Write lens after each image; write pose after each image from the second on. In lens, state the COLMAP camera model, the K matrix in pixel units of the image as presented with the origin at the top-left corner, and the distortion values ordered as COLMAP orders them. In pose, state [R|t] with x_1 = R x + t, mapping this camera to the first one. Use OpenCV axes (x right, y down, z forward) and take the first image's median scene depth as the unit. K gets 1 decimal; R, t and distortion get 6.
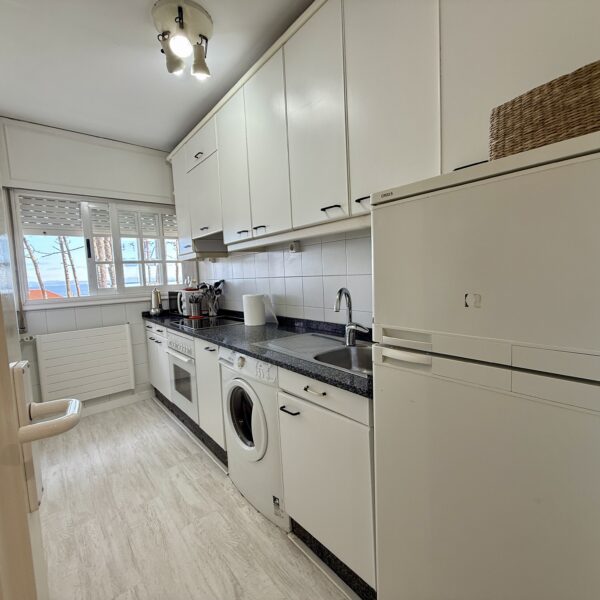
lens RADIAL K [[318.0, 0, 298.3], [0, 318.0, 299.9], [0, 0, 1]] dist [-0.000995, -0.000349]
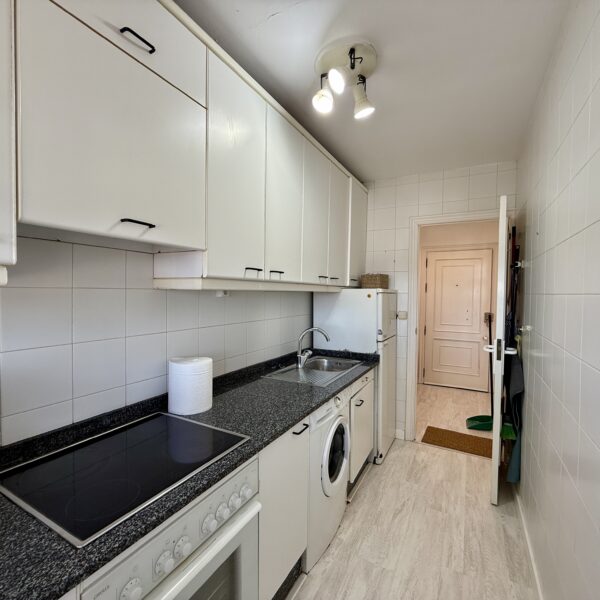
lens RADIAL K [[318.0, 0, 298.0], [0, 318.0, 299.3], [0, 0, 1]] dist [-0.000995, -0.000349]
pose [[-0.383797, 0.012872, 0.923328, -1.257147], [0.081042, 0.996514, 0.019794, -0.210843], [-0.919854, 0.082425, -0.383503, 1.662559]]
